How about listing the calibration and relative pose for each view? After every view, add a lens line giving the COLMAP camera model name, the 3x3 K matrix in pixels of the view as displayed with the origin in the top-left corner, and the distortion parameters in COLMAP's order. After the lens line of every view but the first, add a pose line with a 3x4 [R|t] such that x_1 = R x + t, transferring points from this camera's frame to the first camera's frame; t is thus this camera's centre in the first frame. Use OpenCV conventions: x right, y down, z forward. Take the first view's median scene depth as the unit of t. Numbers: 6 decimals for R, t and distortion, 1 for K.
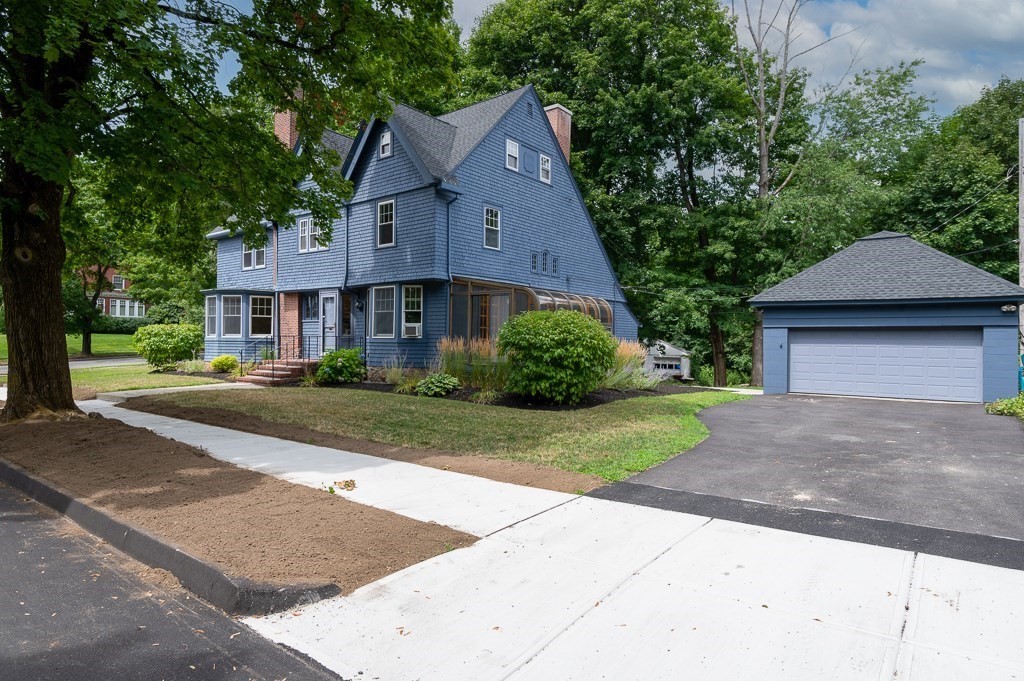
lens RADIAL K [[596.0, 0, 515.5], [0, 596.0, 344.4], [0, 0, 1]] dist [-0.003617, -0.001044]
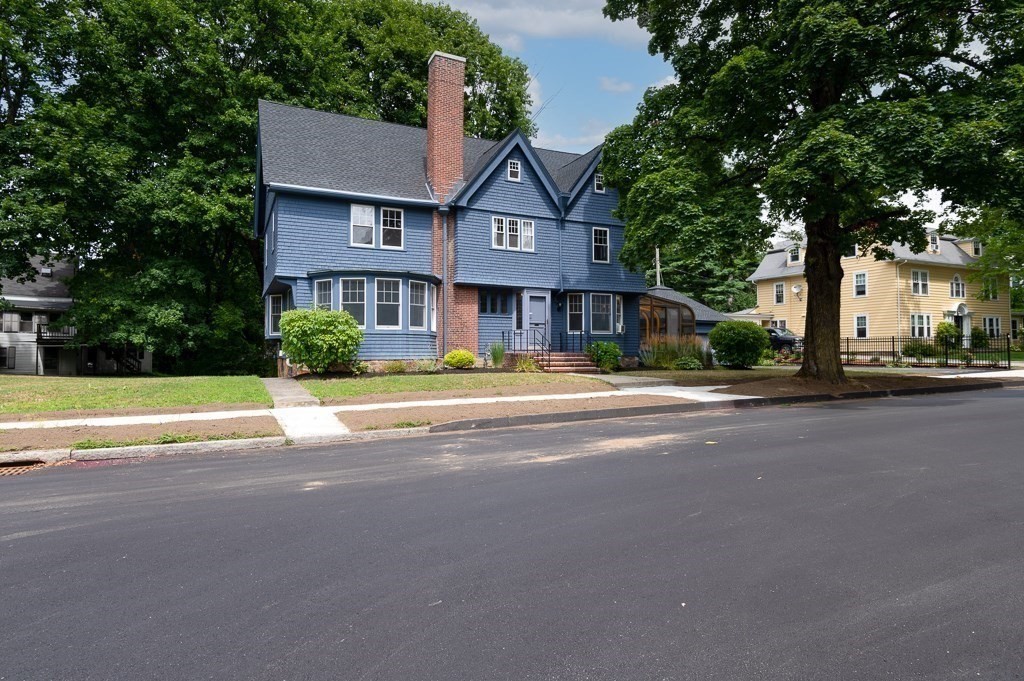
lens RADIAL K [[596.0, 0, 508.0], [0, 596.0, 339.9], [0, 0, 1]] dist [-0.003617, -0.001044]
pose [[0.451341, 0.006102, 0.892331, -1.385666], [-0.001133, 0.999980, -0.006265, 0.010460], [-0.892351, 0.001817, 0.451339, 0.567668]]
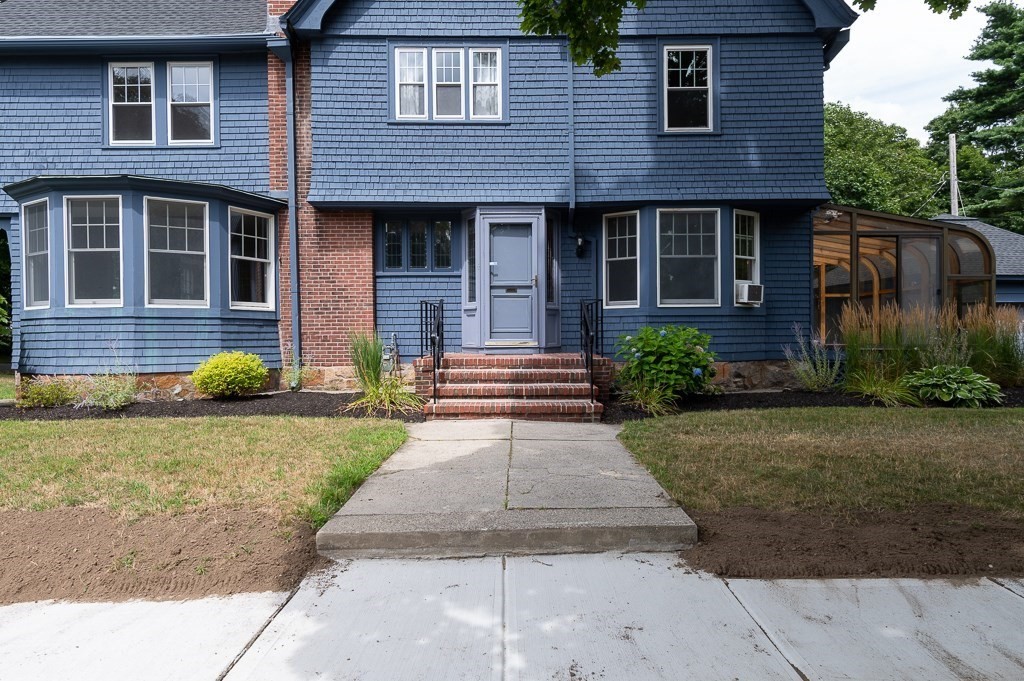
lens RADIAL K [[596.0, 0, 511.5], [0, 596.0, 338.5], [0, 0, 1]] dist [-0.003617, -0.001044]
pose [[0.799316, -0.017302, 0.600661, -0.627084], [0.009397, 0.999823, 0.016295, 0.006730], [-0.600837, -0.007380, 0.799338, 0.639272]]
